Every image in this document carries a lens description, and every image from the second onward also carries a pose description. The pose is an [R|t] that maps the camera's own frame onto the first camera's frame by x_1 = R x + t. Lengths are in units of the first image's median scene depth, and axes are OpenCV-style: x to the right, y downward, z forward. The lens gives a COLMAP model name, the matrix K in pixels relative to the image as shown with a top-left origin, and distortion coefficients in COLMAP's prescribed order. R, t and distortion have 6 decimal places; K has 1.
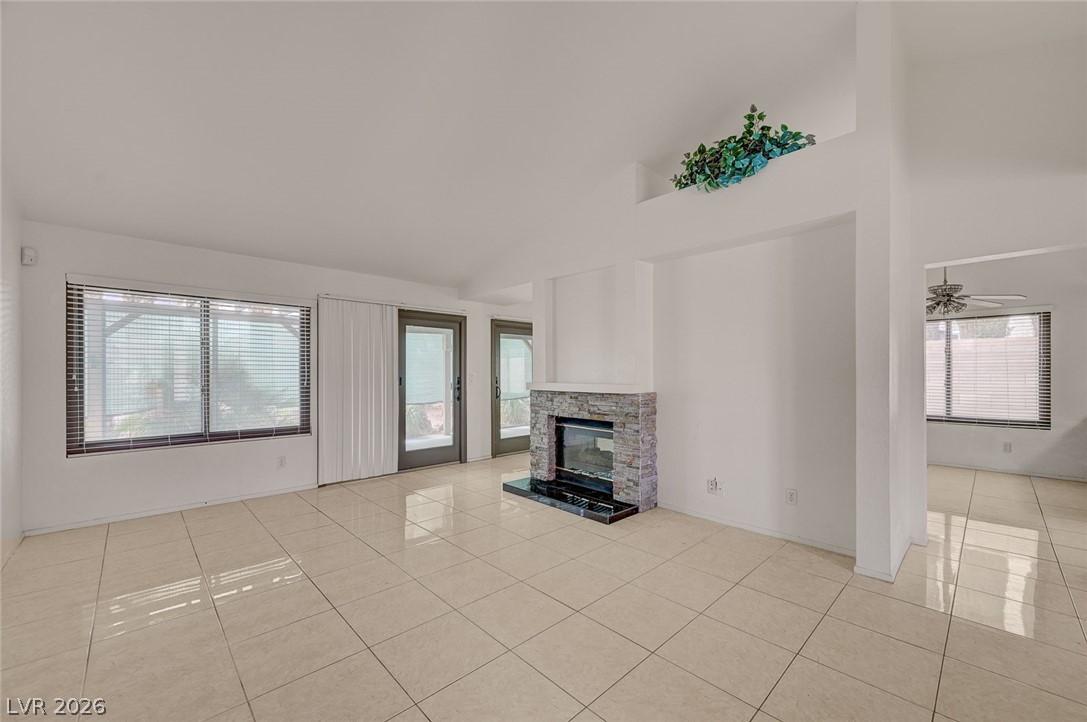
lens RADIAL K [[434.1, 0, 547.0], [0, 434.1, 374.9], [0, 0, 1]] dist [-0.001967, -0.000177]
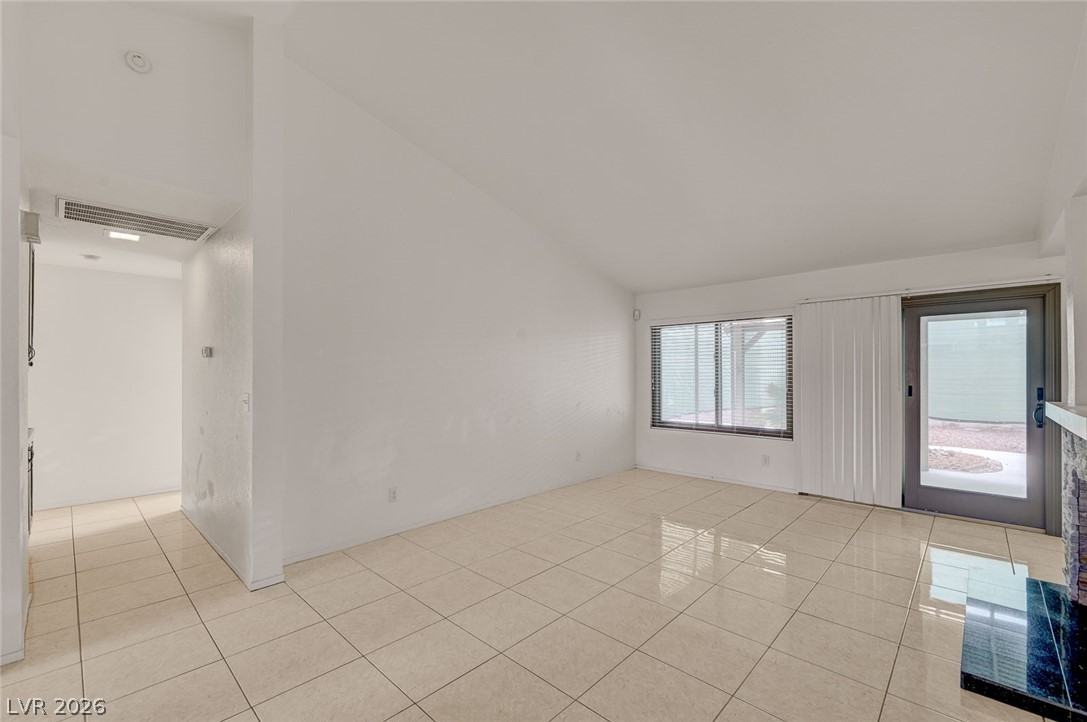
lens RADIAL K [[452.9, 0, 540.5], [0, 452.9, 371.9], [0, 0, 1]] dist [-0.002289, -0.000199]
pose [[0.046001, -0.002384, -0.998939, 0.402076], [-0.000138, 0.999997, -0.002393, -0.016477], [0.998941, 0.000248, 0.046001, 0.293622]]
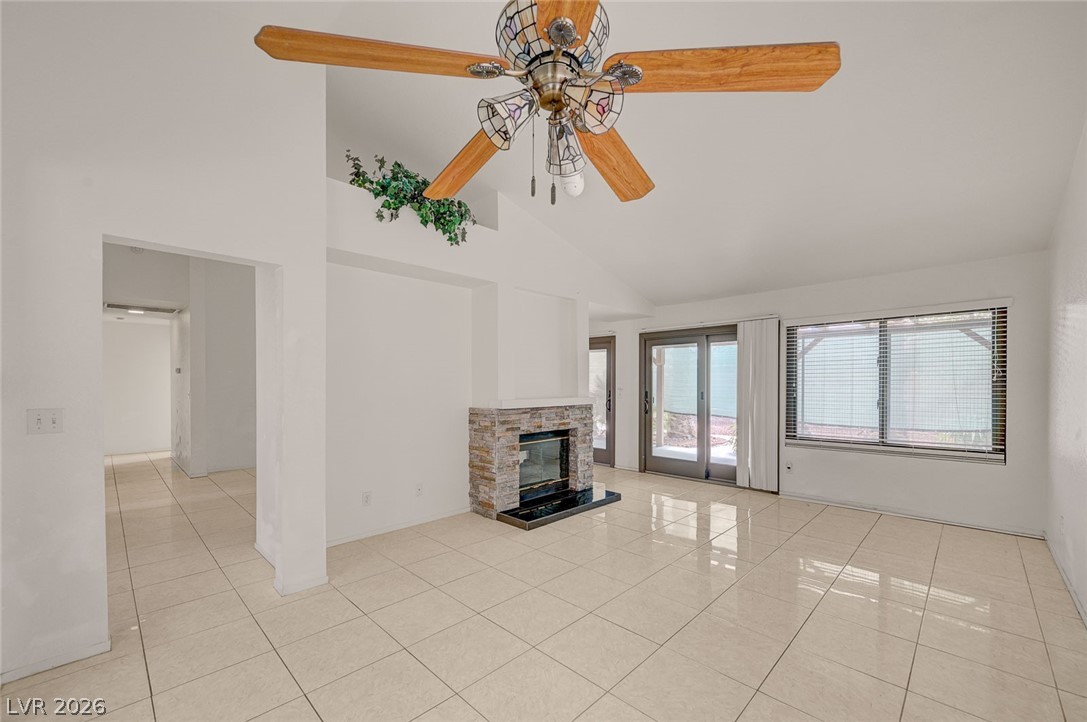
lens RADIAL K [[437.5, 0, 544.8], [0, 437.5, 382.0], [0, 0, 1]] dist [-0.000887, -0.000046]
pose [[0.032682, 0.001269, -0.999465, 1.077351], [-0.003365, 0.999994, 0.001160, -0.020855], [0.999460, 0.003326, 0.032686, 0.915362]]
